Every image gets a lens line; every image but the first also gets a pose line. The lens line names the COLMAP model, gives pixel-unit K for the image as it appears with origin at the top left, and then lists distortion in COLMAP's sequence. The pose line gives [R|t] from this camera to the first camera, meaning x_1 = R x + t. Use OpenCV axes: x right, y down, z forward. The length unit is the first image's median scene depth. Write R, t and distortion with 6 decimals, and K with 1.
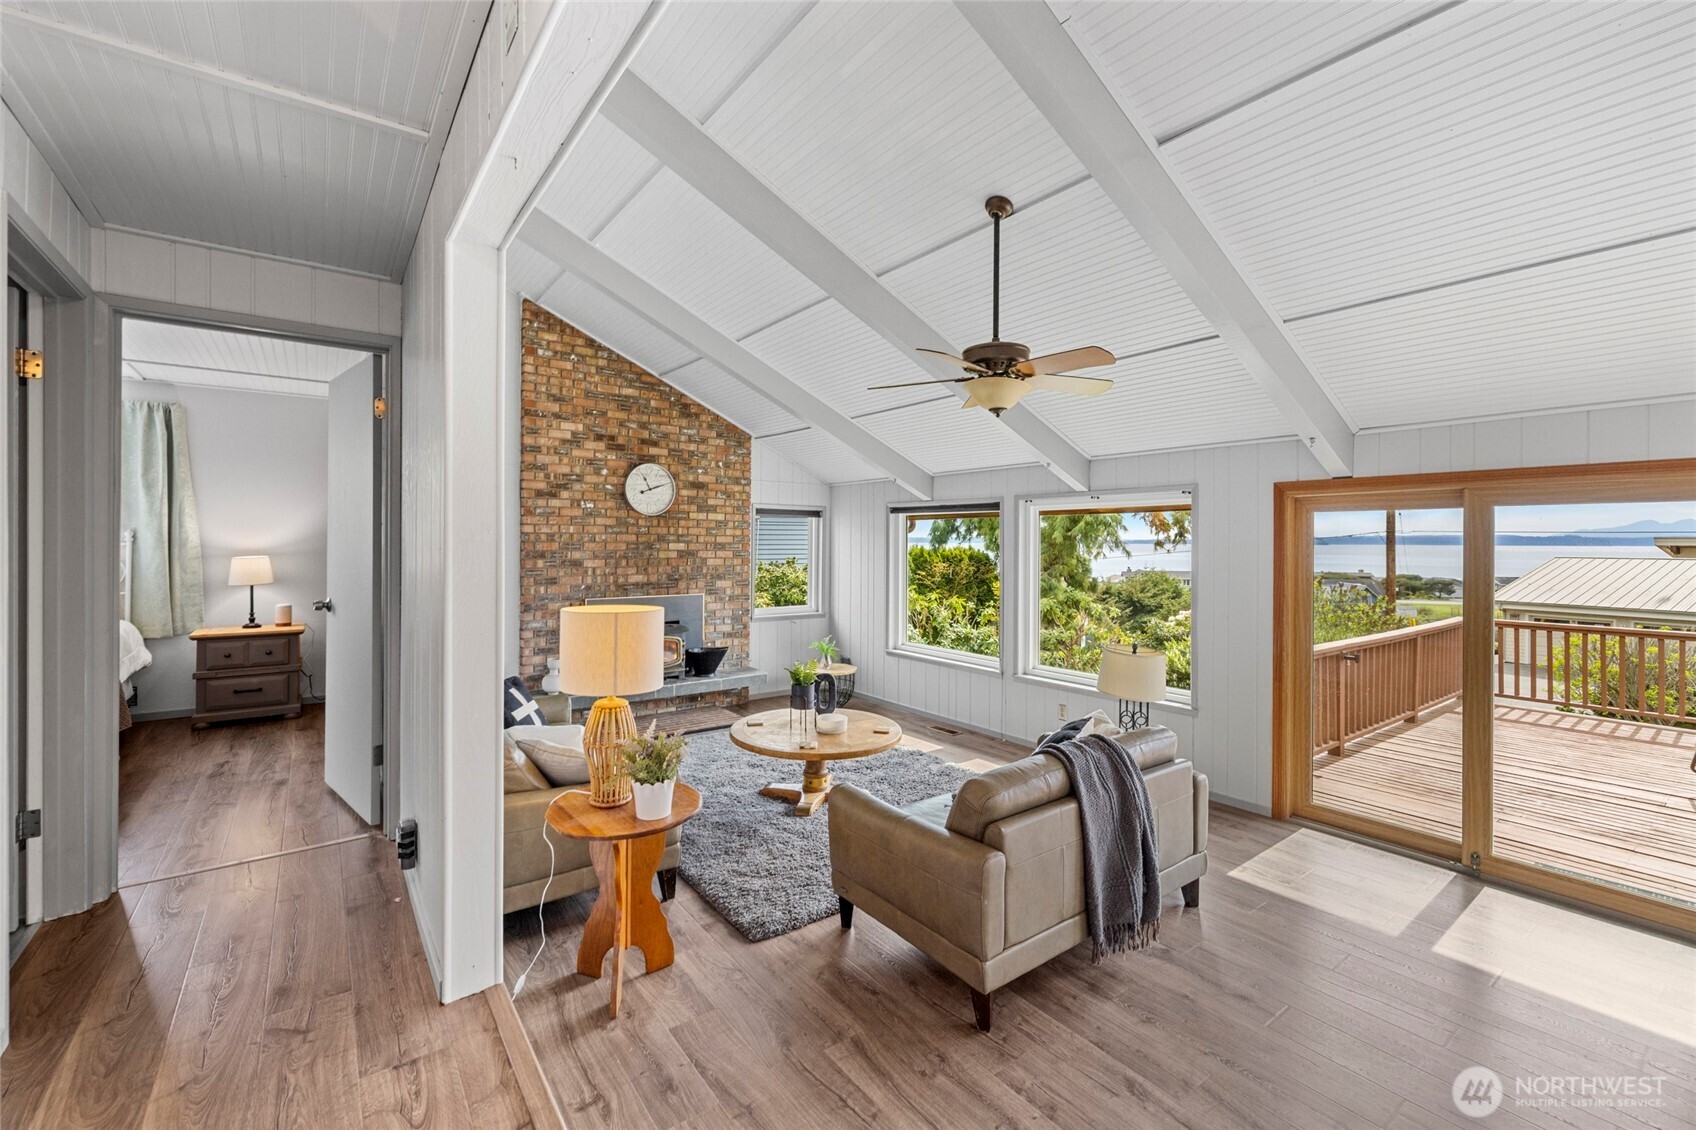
lens RADIAL K [[718.7, 0, 848.7], [0, 718.7, 545.5], [0, 0, 1]] dist [-0.001910, 0.000878]
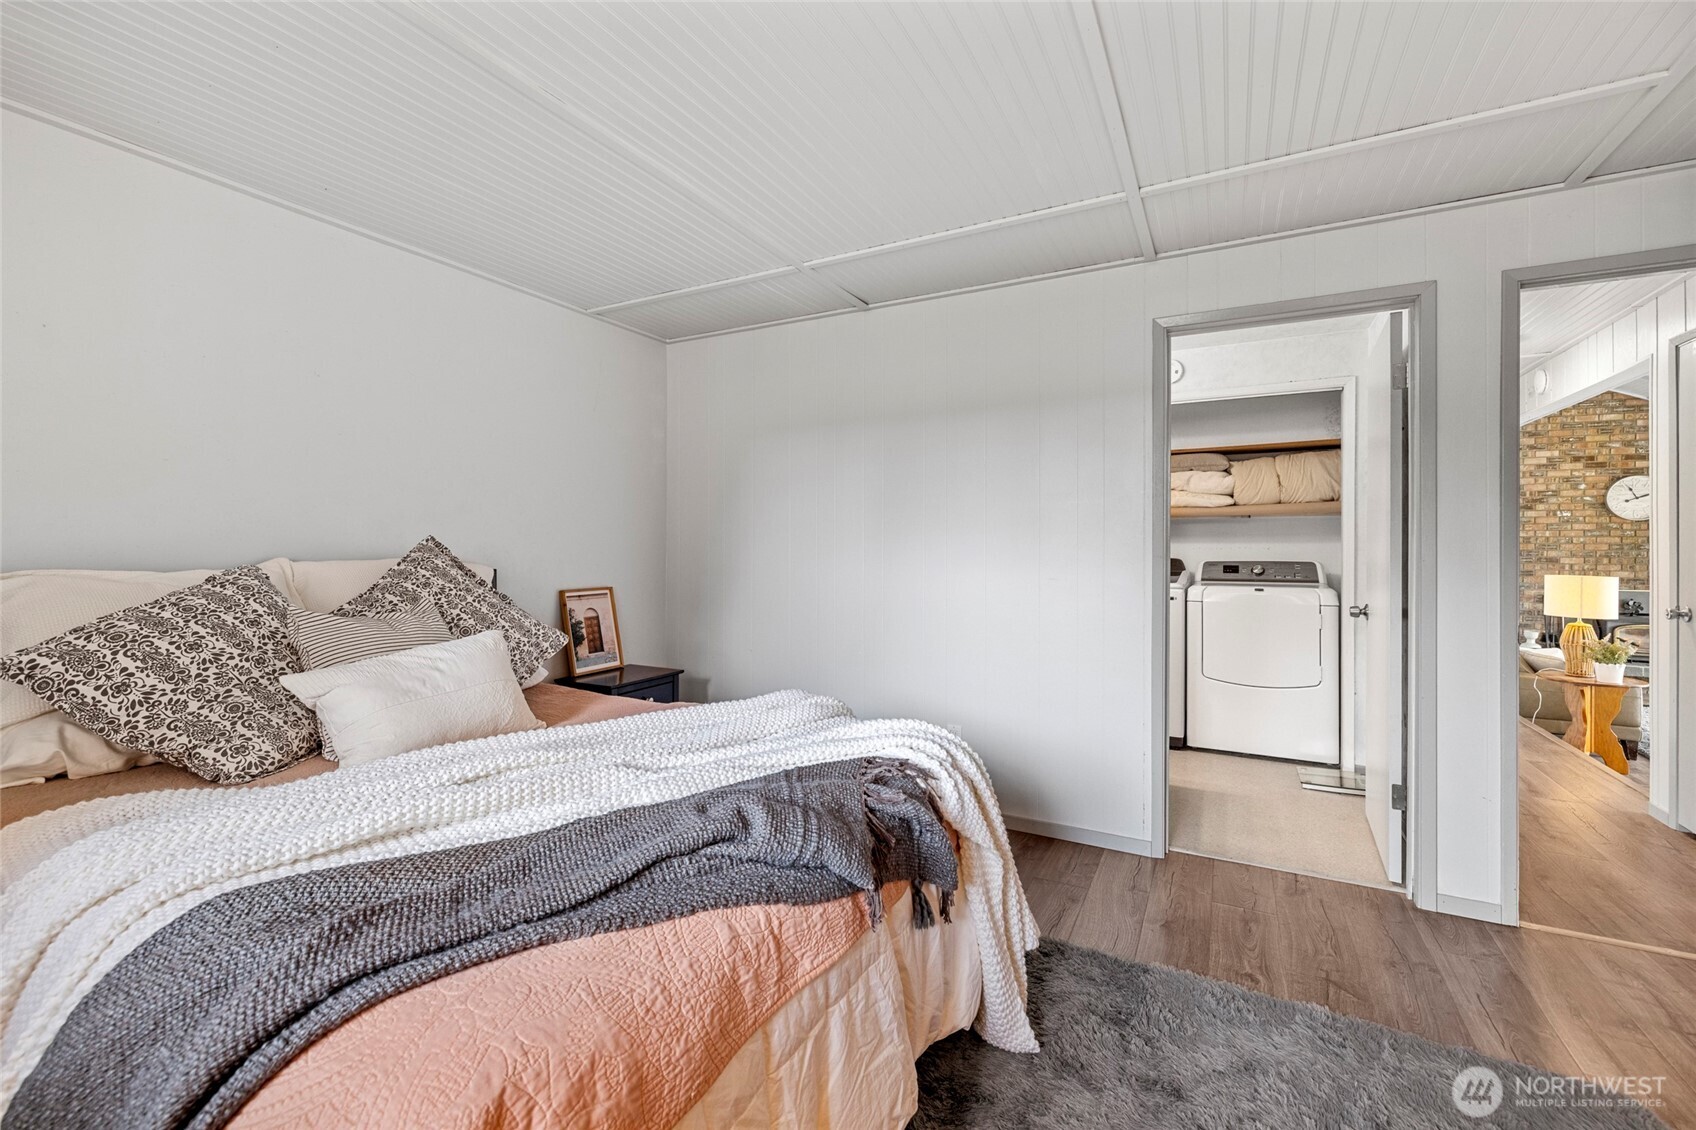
lens RADIAL K [[718.7, 0, 829.7], [0, 718.7, 542.6], [0, 0, 1]] dist [-0.001910, 0.000878]
pose [[0.410645, -0.006799, -0.911770, 0.250092], [-0.004045, 0.999949, -0.009279, 0.010225], [0.911786, 0.007499, 0.410597, -0.677155]]
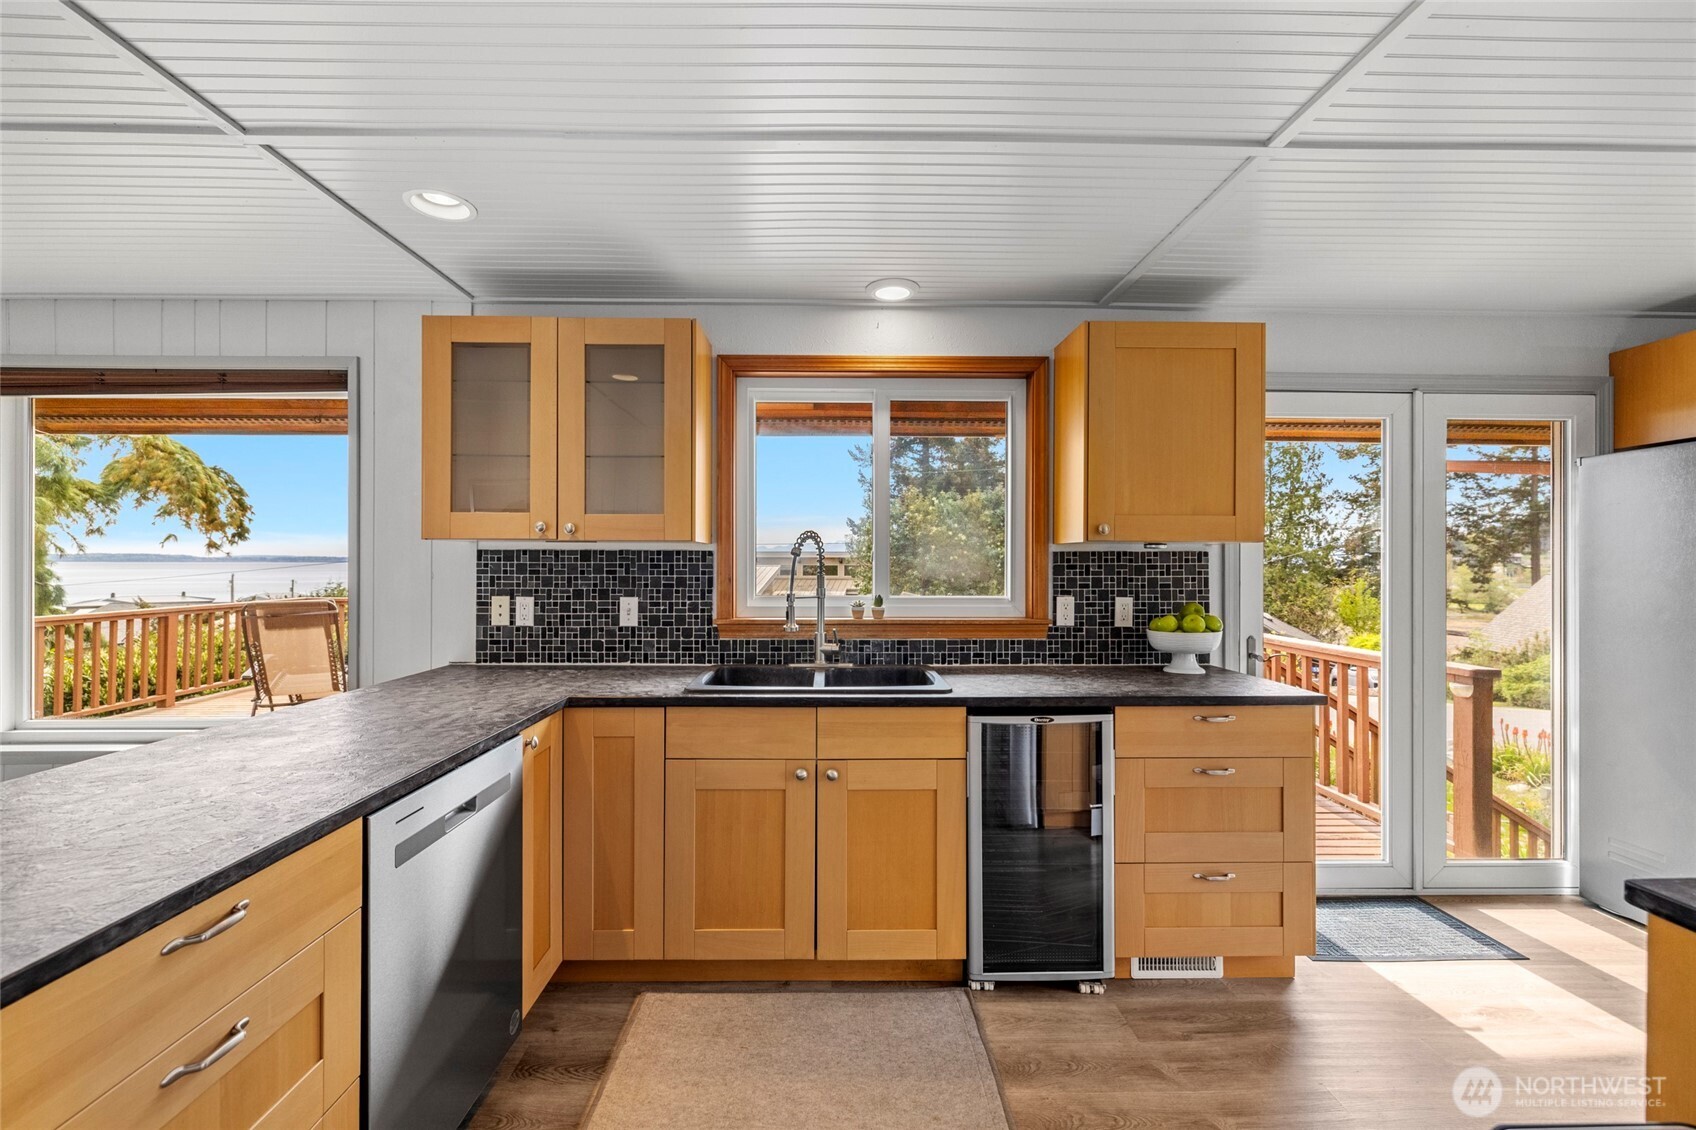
lens RADIAL K [[718.7, 0, 835.6], [0, 718.7, 560.3], [0, 0, 1]] dist [-0.001910, 0.000878]
pose [[0.580711, -0.000366, 0.814110, 0.565881], [0.003171, 0.999993, -0.001812, 0.062128], [-0.814103, 0.003634, 0.580709, -0.269345]]
